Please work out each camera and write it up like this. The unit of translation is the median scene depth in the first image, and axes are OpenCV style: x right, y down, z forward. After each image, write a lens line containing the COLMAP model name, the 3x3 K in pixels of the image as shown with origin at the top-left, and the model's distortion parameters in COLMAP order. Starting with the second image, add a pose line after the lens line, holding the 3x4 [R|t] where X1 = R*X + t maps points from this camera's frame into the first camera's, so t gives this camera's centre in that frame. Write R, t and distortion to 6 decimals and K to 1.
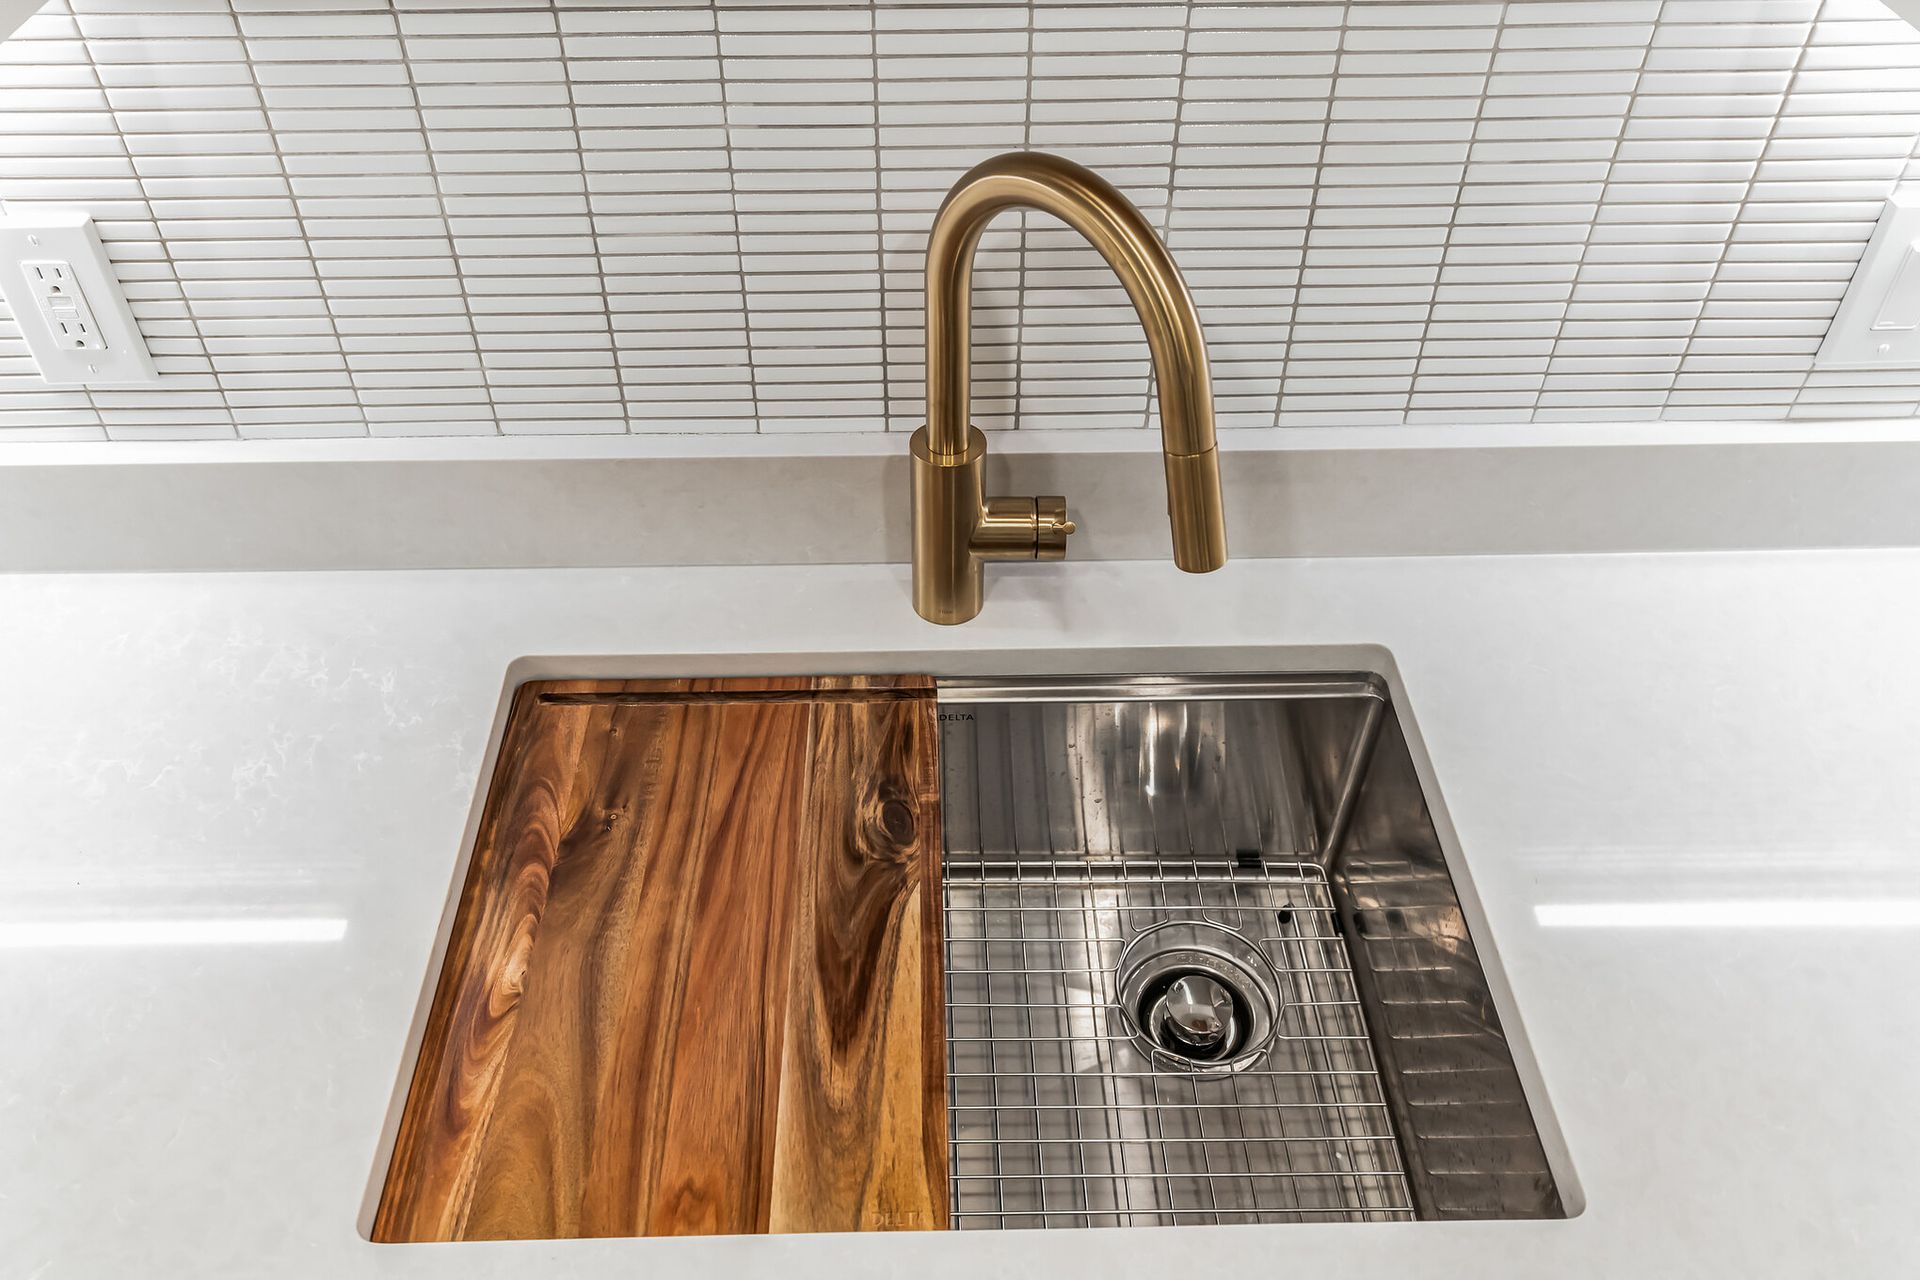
lens RADIAL K [[1497.1, 0, 941.3], [0, 1497.1, 642.8], [0, 0, 1]] dist [0.015195, -0.016672]
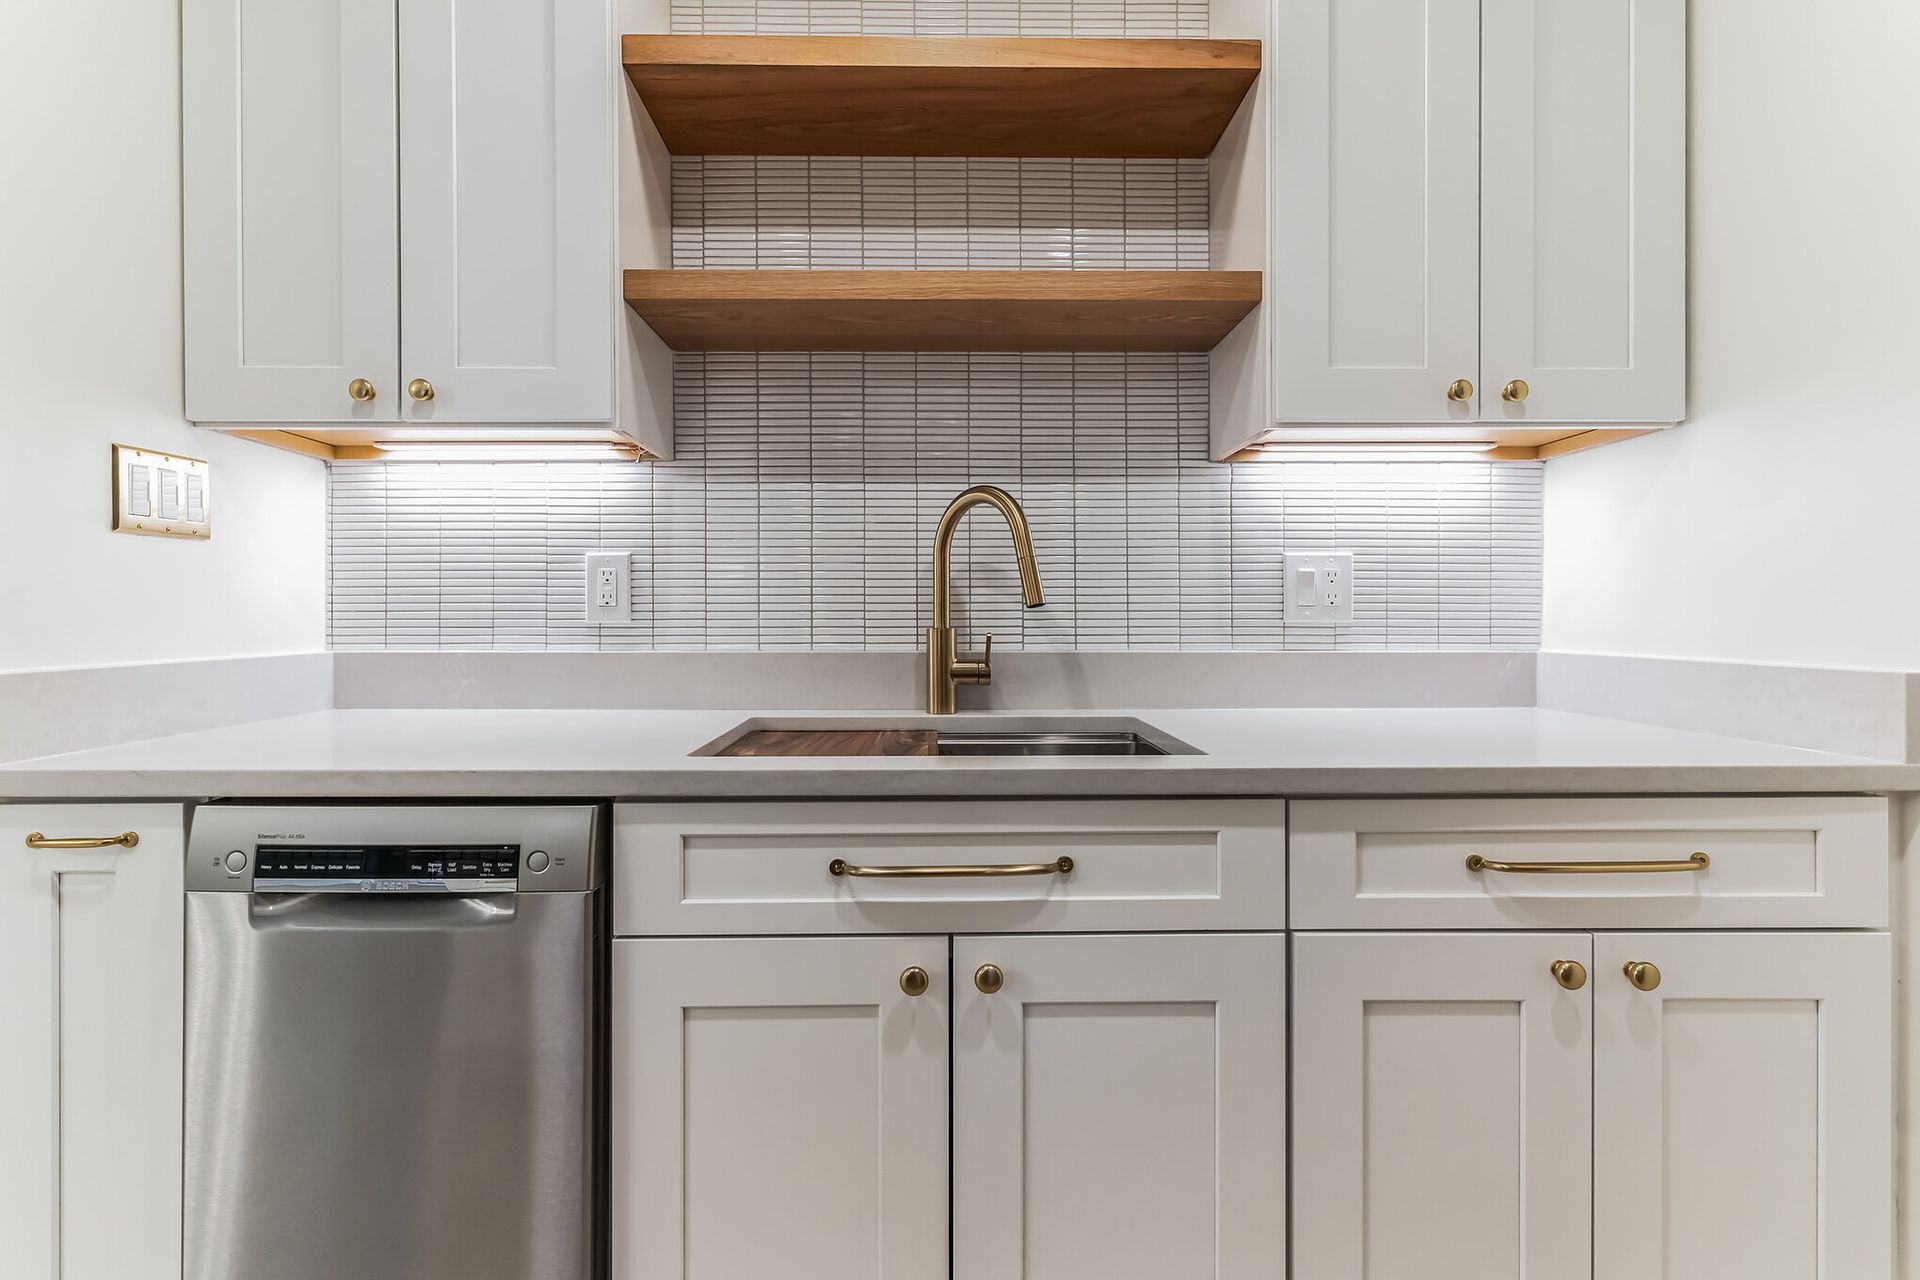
lens RADIAL K [[918.2, 0, 948.1], [0, 918.2, 614.7], [0, 0, 1]] dist [0.002387, -0.000179]
pose [[0.999990, 0.001944, 0.004130, 0.008784], [0.001451, 0.722362, -0.691514, 0.928062], [-0.004328, 0.691513, 0.722351, -0.136712]]
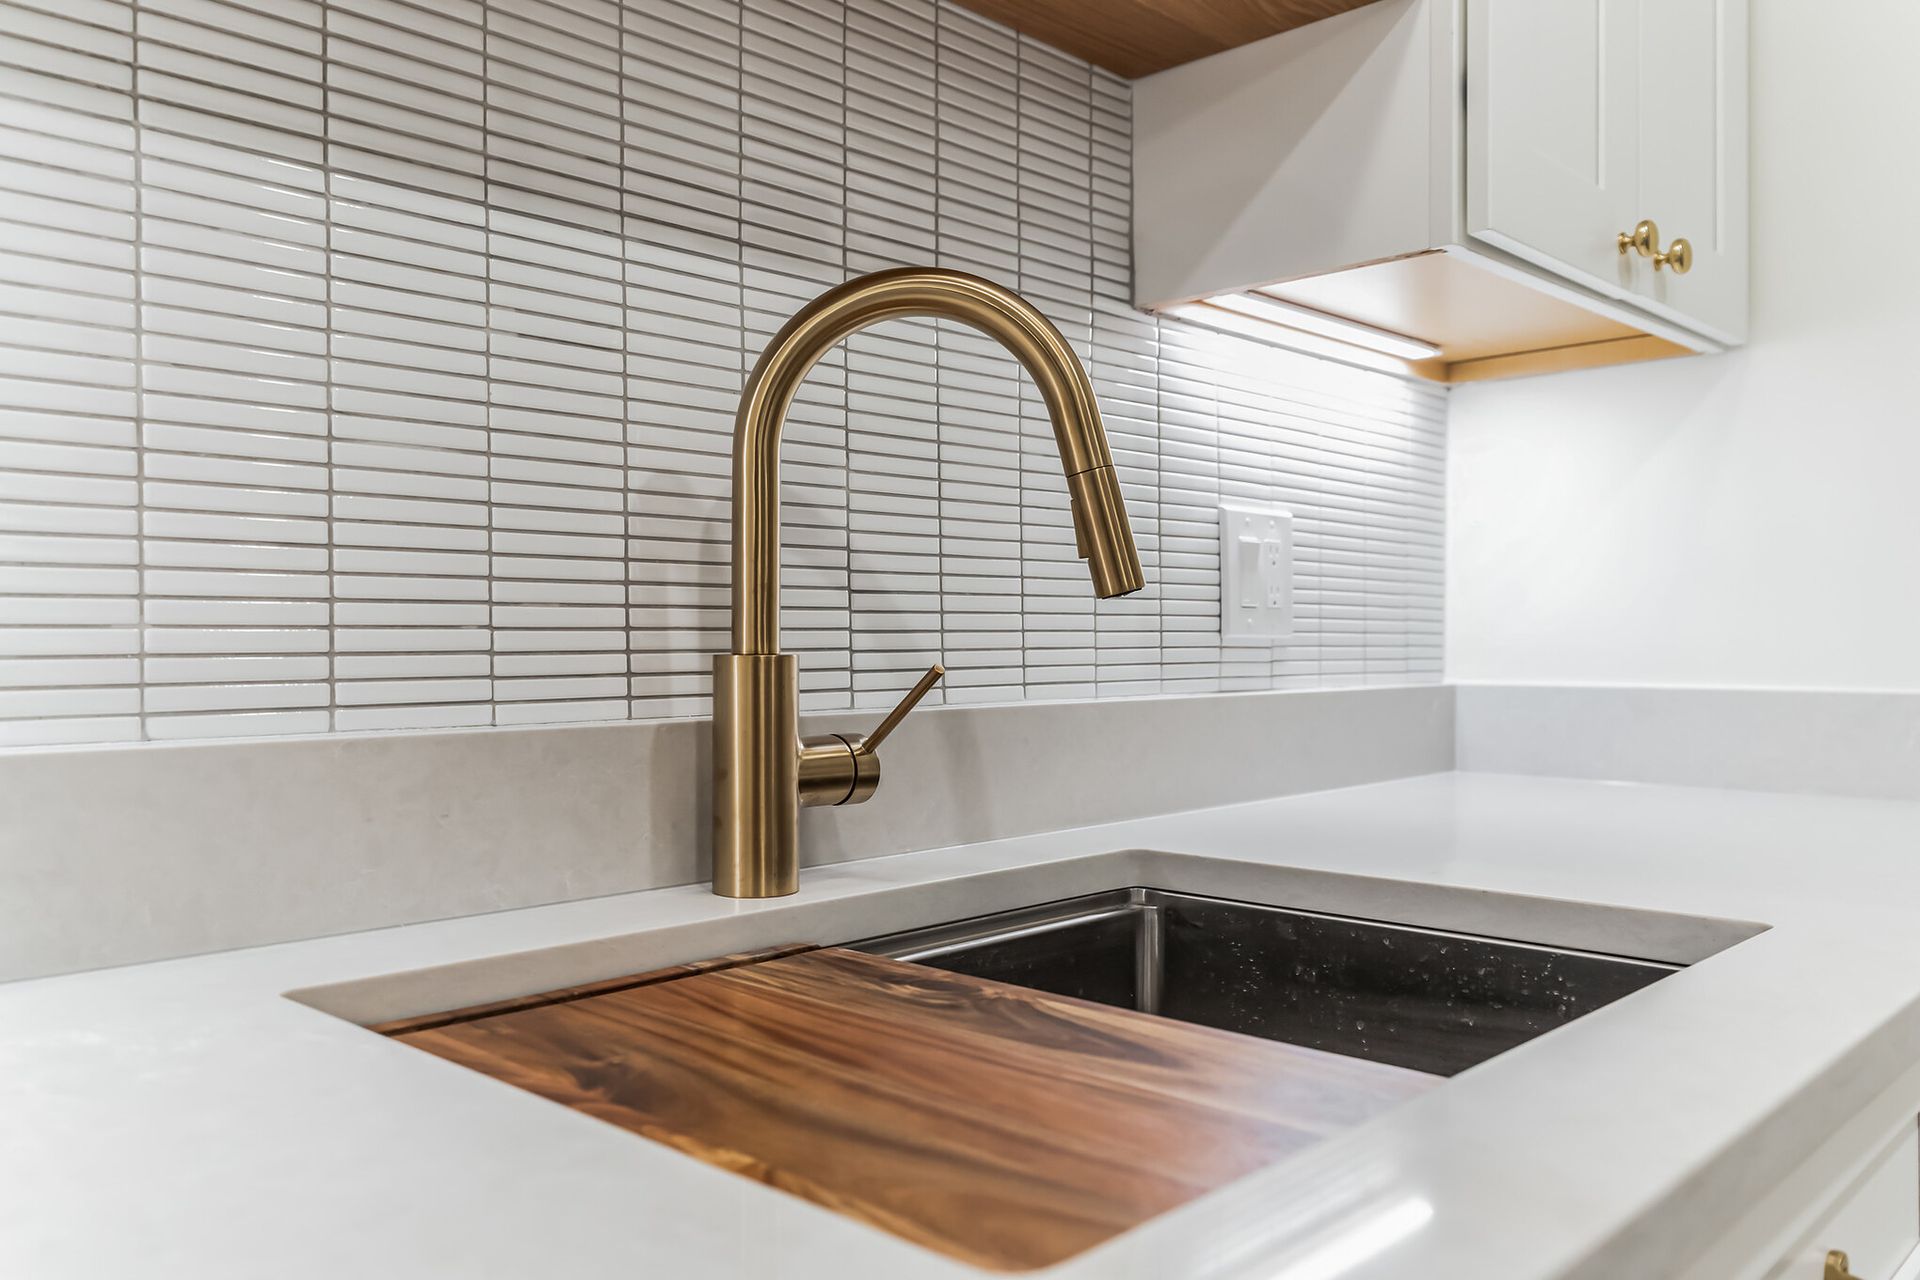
lens RADIAL K [[1497.1, 0, 931.3], [0, 1497.1, 636.6], [0, 0, 1]] dist [0.015195, -0.016672]
pose [[0.708433, 0.002853, 0.705772, -0.560832], [0.485229, 0.724200, -0.489986, 0.353997], [-0.512518, 0.689584, 0.511663, 0.480580]]
